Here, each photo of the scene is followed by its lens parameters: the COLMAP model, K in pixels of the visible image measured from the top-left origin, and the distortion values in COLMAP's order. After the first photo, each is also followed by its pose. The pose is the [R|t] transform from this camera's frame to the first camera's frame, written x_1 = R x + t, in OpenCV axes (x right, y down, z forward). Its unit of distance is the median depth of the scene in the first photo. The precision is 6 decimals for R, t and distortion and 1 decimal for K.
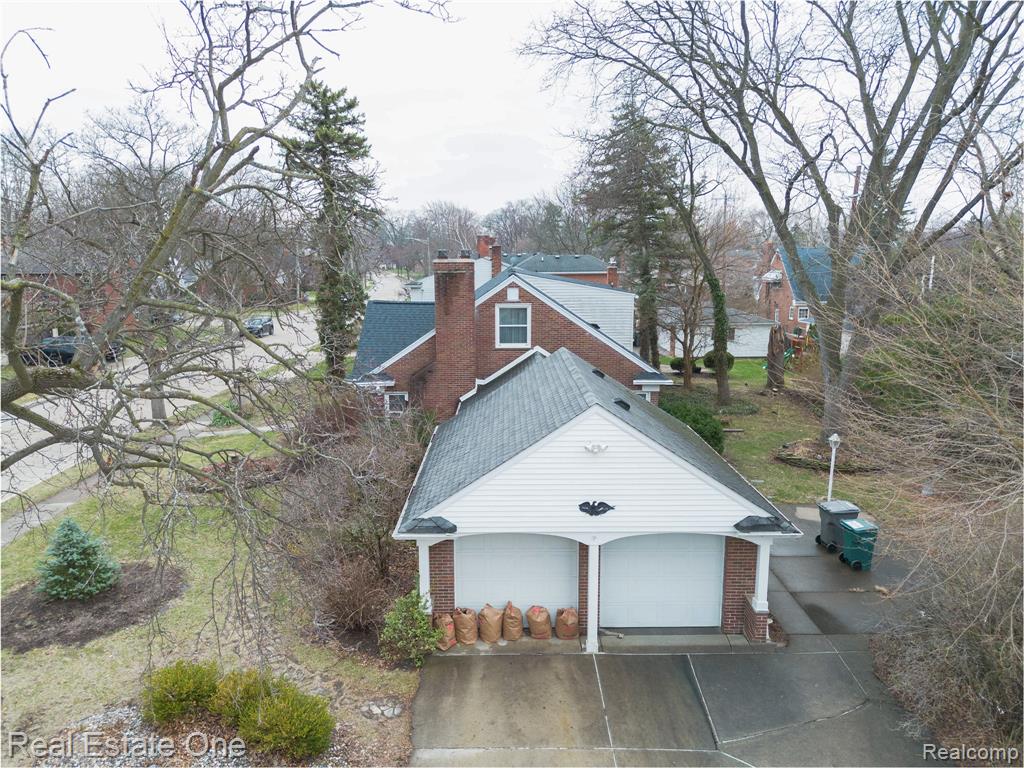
lens RADIAL K [[737.2, 0, 513.1], [0, 737.2, 378.5], [0, 0, 1]] dist [0.067199, -0.019194]
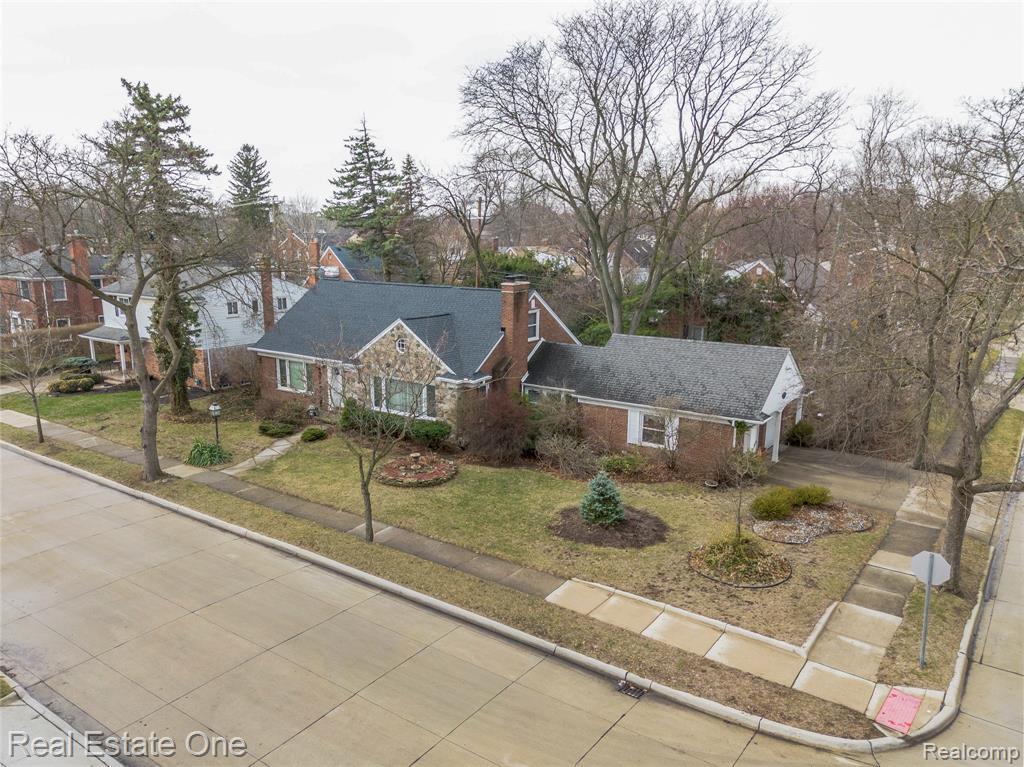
lens RADIAL K [[782.3, 0, 493.8], [0, 782.3, 373.6], [0, 0, 1]] dist [0.058357, -0.004628]
pose [[0.593015, -0.146848, 0.791687, -2.151971], [0.133076, 0.987582, 0.083504, -0.195664], [-0.794118, 0.055835, 0.605193, 0.218330]]
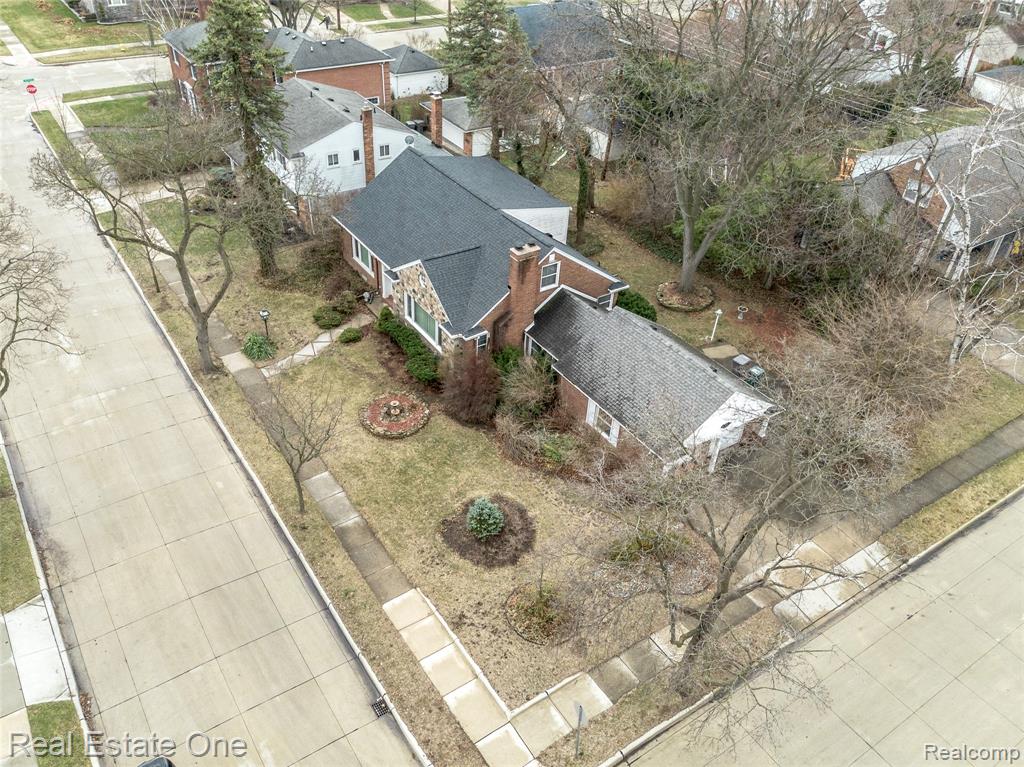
lens RADIAL K [[817.0, 0, 522.2], [0, 817.0, 383.7], [0, 0, 1]] dist [0.062623, -0.025034]
pose [[0.826400, -0.293227, 0.480708, -1.553951], [0.034398, 0.878403, 0.476681, -1.148584], [-0.562031, -0.377394, 0.735999, -0.498831]]
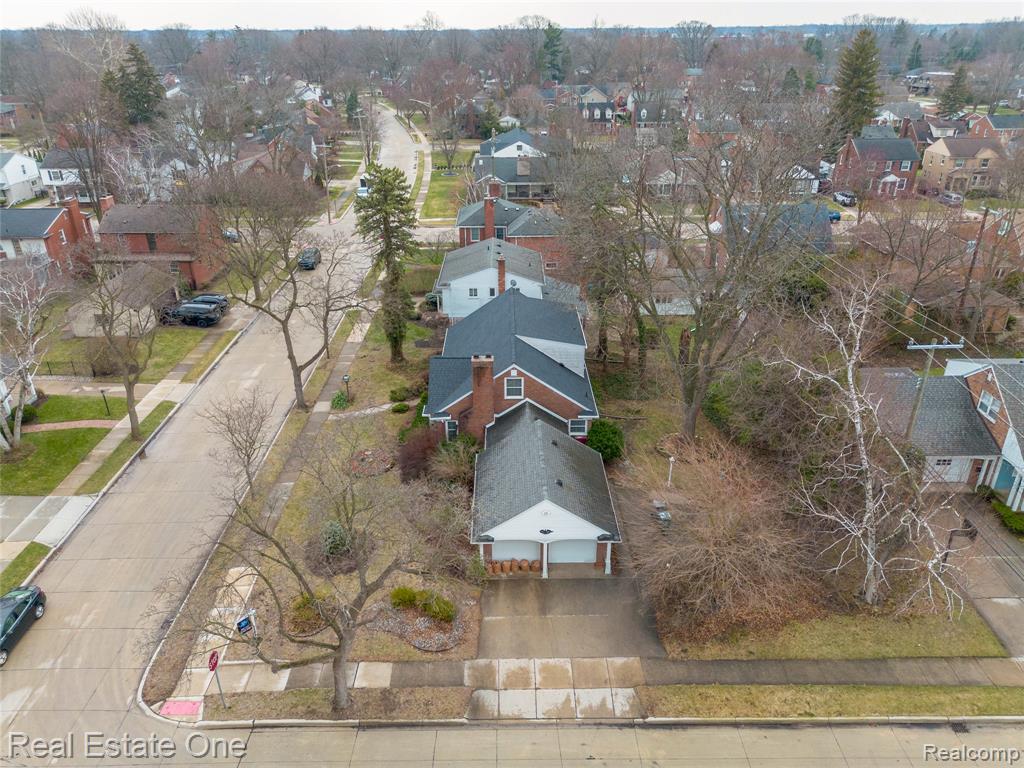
lens RADIAL K [[737.2, 0, 512.6], [0, 737.2, 378.6], [0, 0, 1]] dist [0.067199, -0.019194]
pose [[0.999996, -0.002924, 0.000079, -0.006354], [0.002798, 0.963801, 0.266608, -0.988845], [-0.000855, -0.266607, 0.963805, -1.313969]]
